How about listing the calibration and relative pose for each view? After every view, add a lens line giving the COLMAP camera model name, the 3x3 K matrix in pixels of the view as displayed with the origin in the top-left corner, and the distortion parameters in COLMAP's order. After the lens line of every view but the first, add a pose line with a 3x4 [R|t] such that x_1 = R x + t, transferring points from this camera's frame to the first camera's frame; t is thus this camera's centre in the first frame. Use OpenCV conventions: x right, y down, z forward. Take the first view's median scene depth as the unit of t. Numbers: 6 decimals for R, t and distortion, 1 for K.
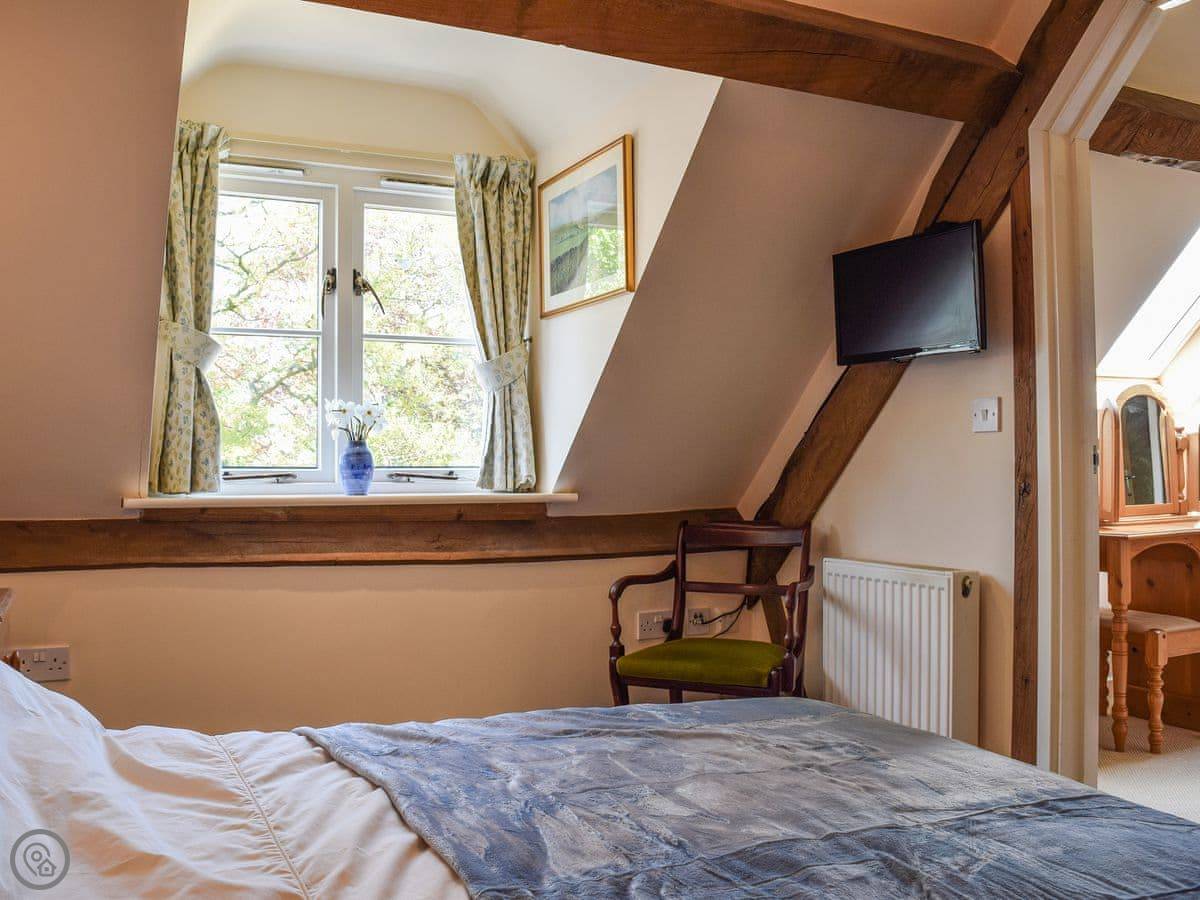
lens RADIAL K [[1078.8, 0, 593.5], [0, 1078.8, 444.8], [0, 0, 1]] dist [-0.093607, 0.021503]
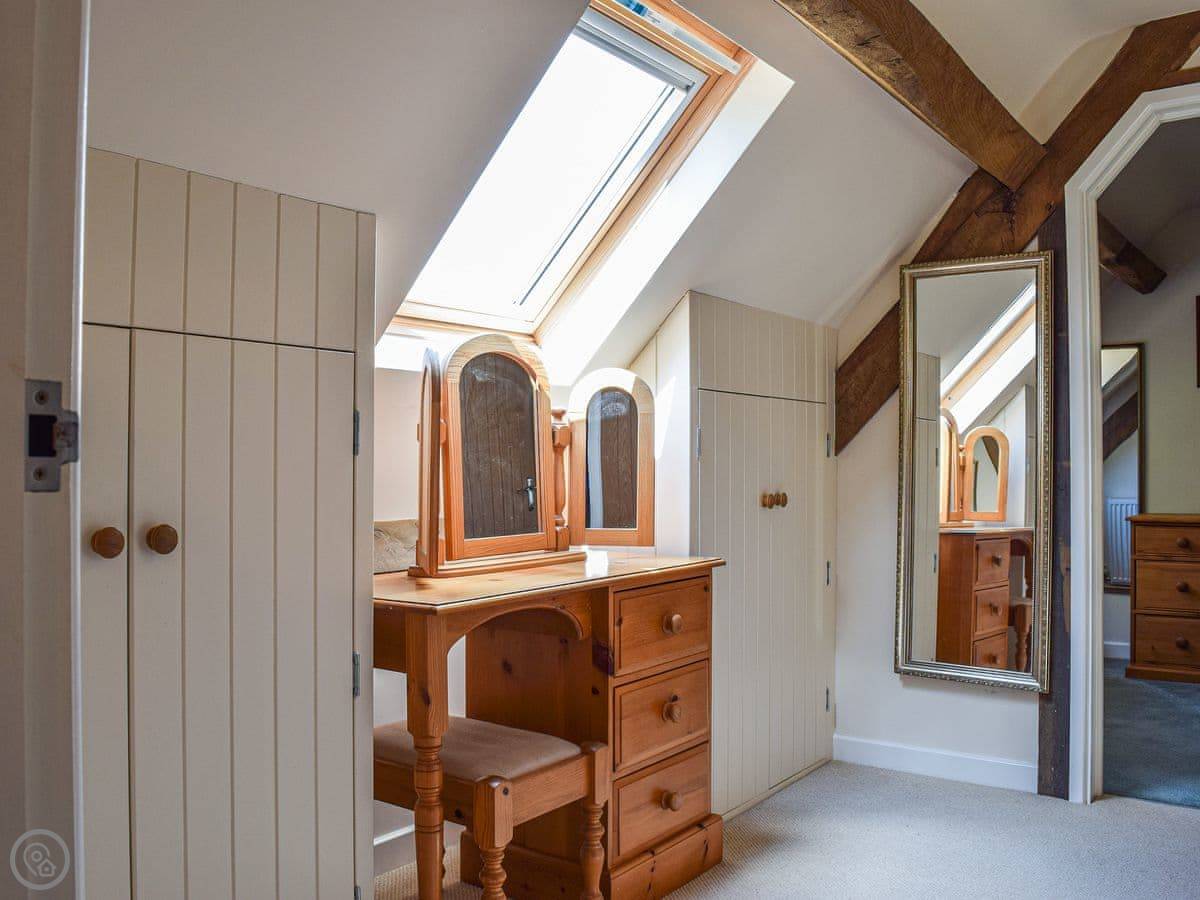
lens RADIAL K [[1078.8, 0, 601.3], [0, 1078.8, 456.3], [0, 0, 1]] dist [-0.093607, 0.021503]
pose [[0.881142, 0.012440, 0.472687, 0.291116], [-0.015419, 0.999878, 0.002427, 0.009255], [-0.472600, -0.009427, 0.881227, 0.443298]]
